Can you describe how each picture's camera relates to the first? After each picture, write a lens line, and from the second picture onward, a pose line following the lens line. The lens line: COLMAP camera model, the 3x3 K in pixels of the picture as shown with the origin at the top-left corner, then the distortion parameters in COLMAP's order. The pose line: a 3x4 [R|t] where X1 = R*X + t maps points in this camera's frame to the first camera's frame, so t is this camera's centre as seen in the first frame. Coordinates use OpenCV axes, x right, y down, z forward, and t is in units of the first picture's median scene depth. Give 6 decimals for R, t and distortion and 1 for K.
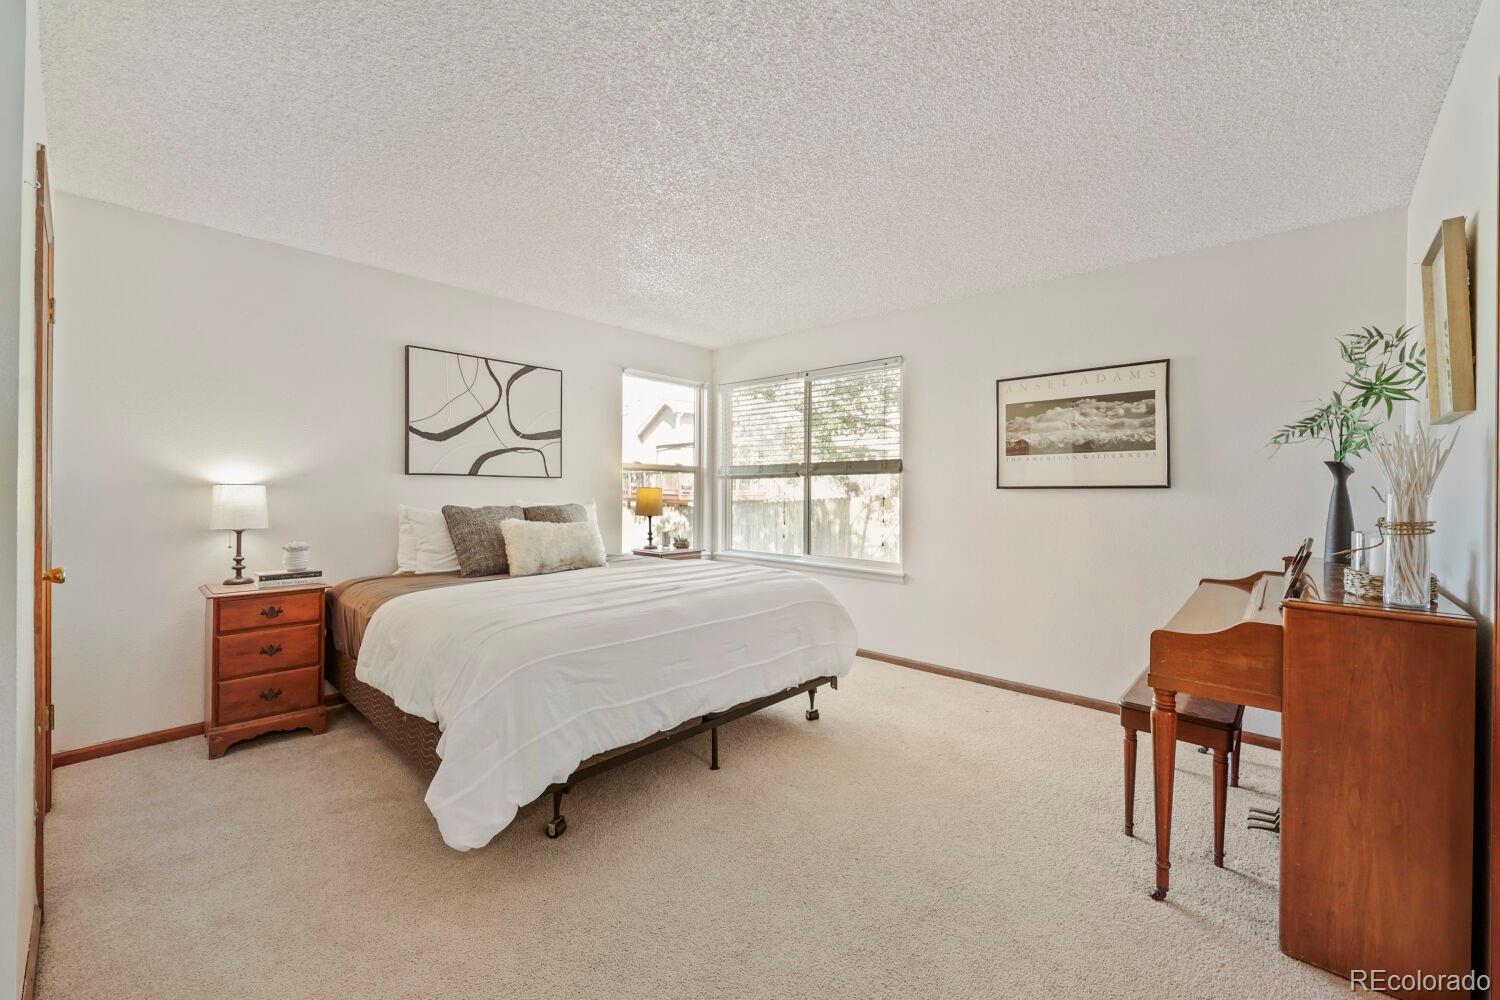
lens RADIAL K [[612.1, 0, 762.3], [0, 612.1, 480.3], [0, 0, 1]] dist [-0.000192, -0.000119]
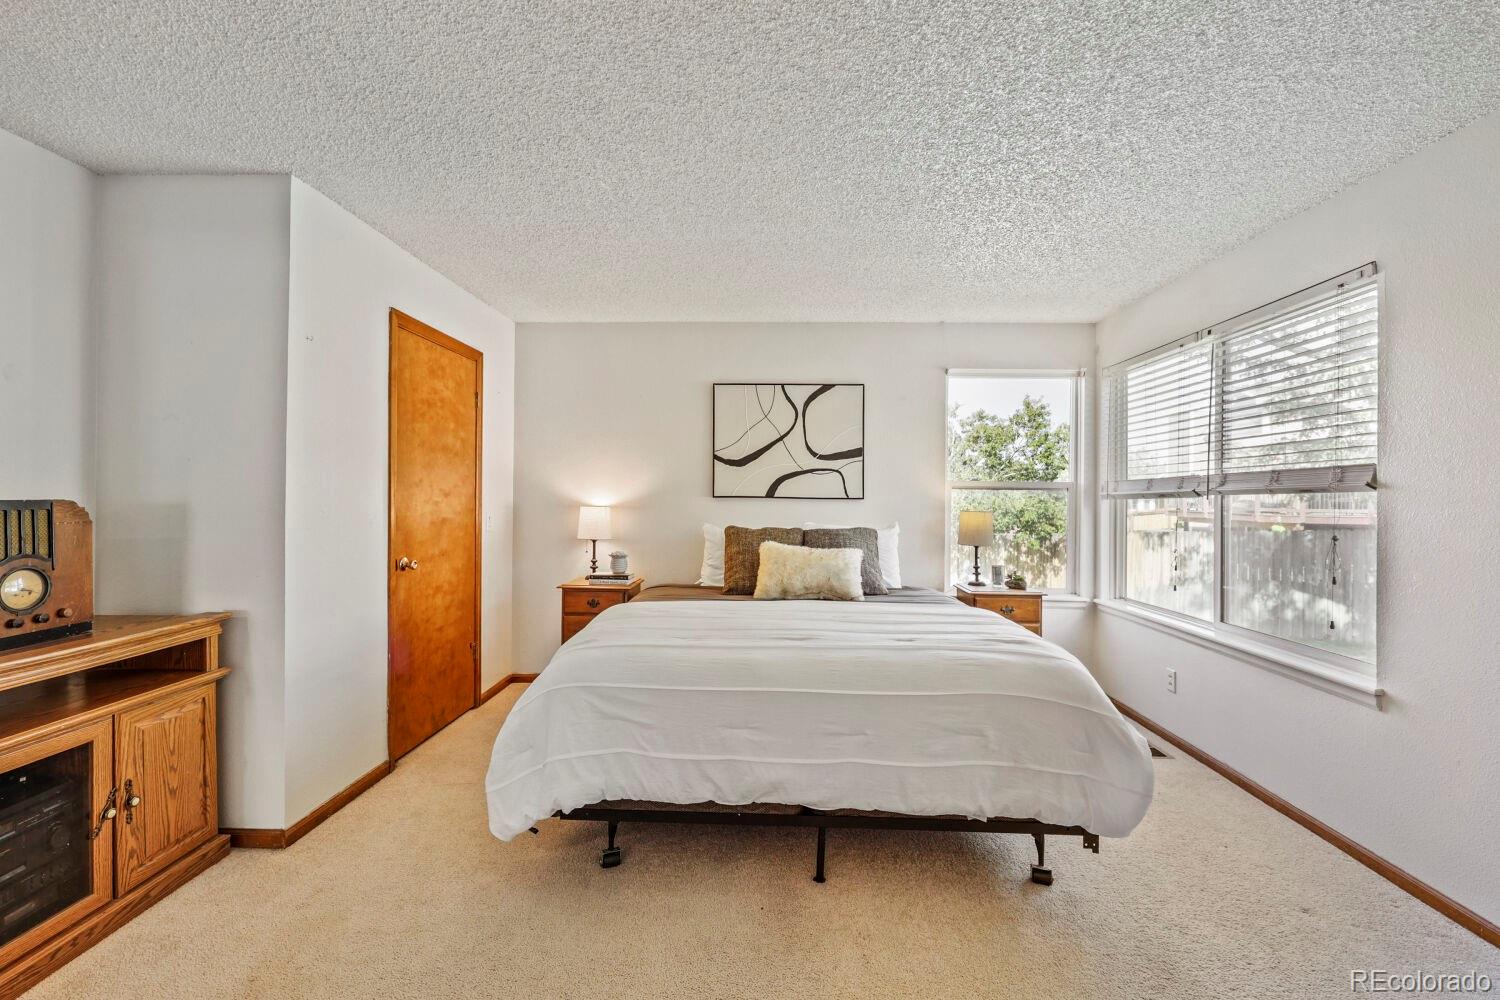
lens RADIAL K [[614.9, 0, 750.0], [0, 614.9, 500.0], [0, 0, 1]] dist [-0.000469, -0.000213]
pose [[0.634311, 0.002131, -0.773075, 0.337345], [0.003956, 0.999974, 0.006002, -0.010816], [0.773067, -0.006866, 0.634287, 0.318755]]
